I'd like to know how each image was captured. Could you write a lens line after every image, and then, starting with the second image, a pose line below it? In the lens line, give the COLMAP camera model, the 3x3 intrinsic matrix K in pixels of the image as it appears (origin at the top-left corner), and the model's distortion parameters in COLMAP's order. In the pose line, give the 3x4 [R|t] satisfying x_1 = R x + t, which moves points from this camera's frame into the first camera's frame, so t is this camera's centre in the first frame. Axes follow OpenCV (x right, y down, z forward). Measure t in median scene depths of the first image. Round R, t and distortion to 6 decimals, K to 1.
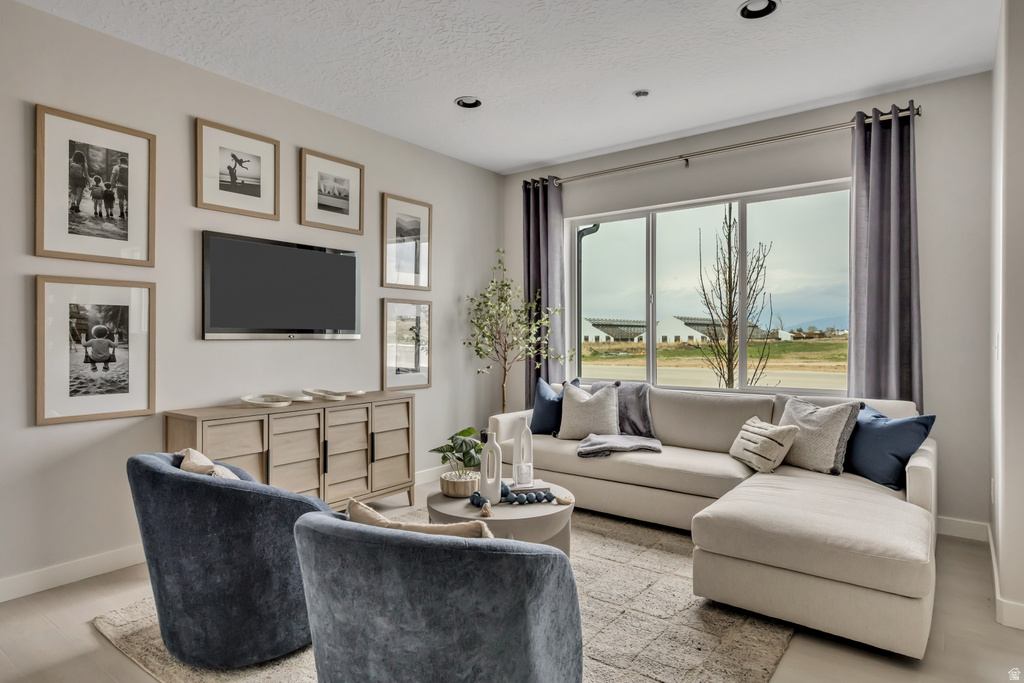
lens RADIAL K [[582.5, 0, 511.6], [0, 582.5, 338.8], [0, 0, 1]] dist [0.015912, 0.001746]
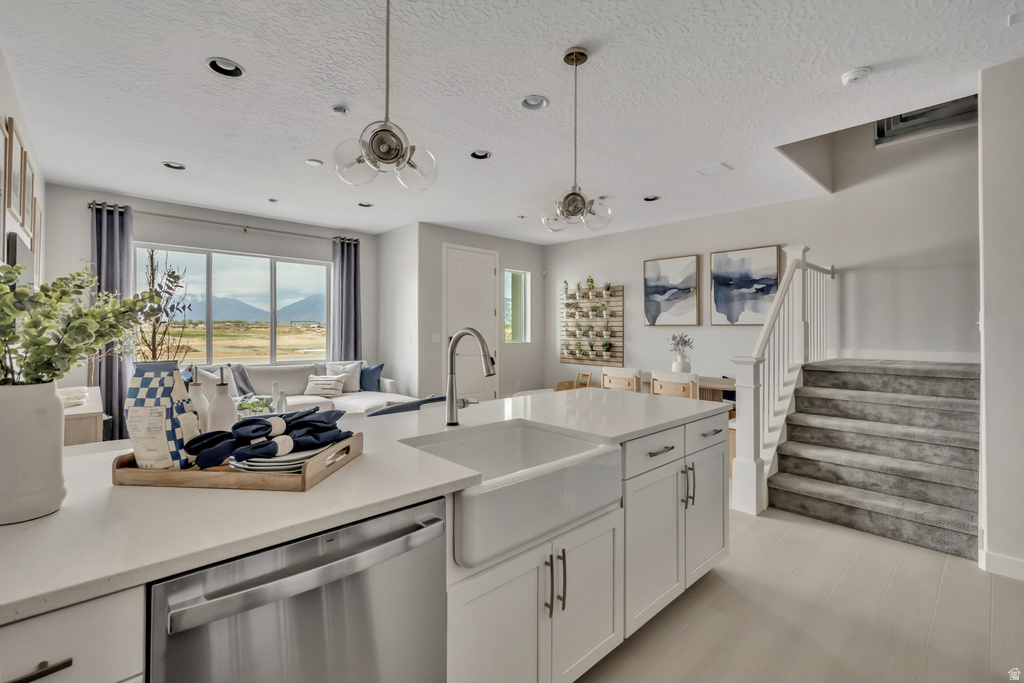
lens RADIAL K [[456.3, 0, 511.4], [0, 456.3, 331.5], [0, 0, 1]] dist [0.002632, 0.000323]
pose [[0.187840, 0.000080, 0.982200, -1.244678], [-0.002563, 0.999997, 0.000408, -0.022646], [-0.982196, -0.002594, 0.187840, 0.015238]]
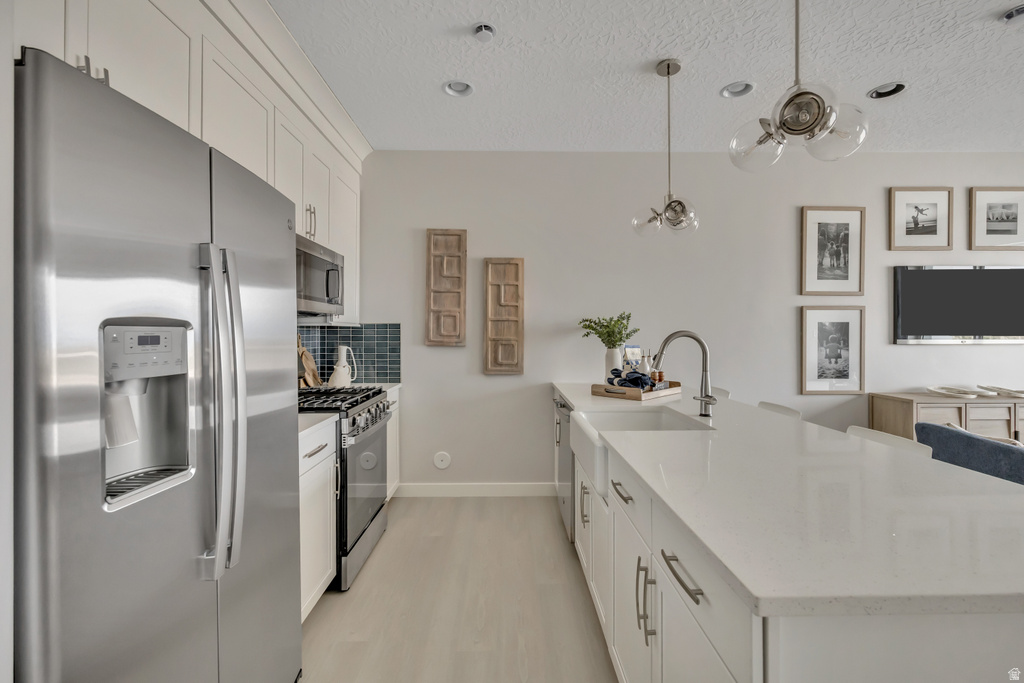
lens RADIAL K [[445.6, 0, 518.5], [0, 445.6, 332.0], [0, 0, 1]] dist [0.002820, 0.000317]
pose [[0.627592, -0.003368, -0.778535, -0.286713], [0.000142, 0.999991, -0.004212, -0.025334], [0.778542, 0.002533, 0.627587, -0.408875]]
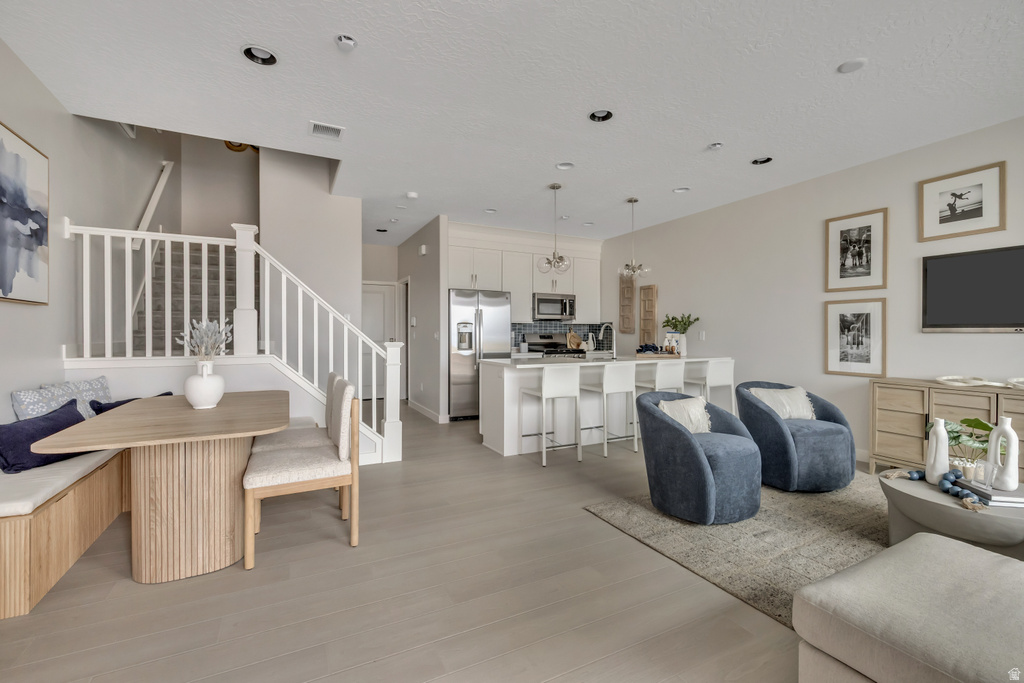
lens RADIAL K [[445.6, 0, 514.8], [0, 445.6, 337.8], [0, 0, 1]] dist [0.002820, 0.000317]
pose [[-0.423374, 0.009112, -0.905909, 0.992872], [-0.003411, 0.999926, 0.011652, 0.005260], [0.905949, 0.008024, -0.423312, 0.608900]]
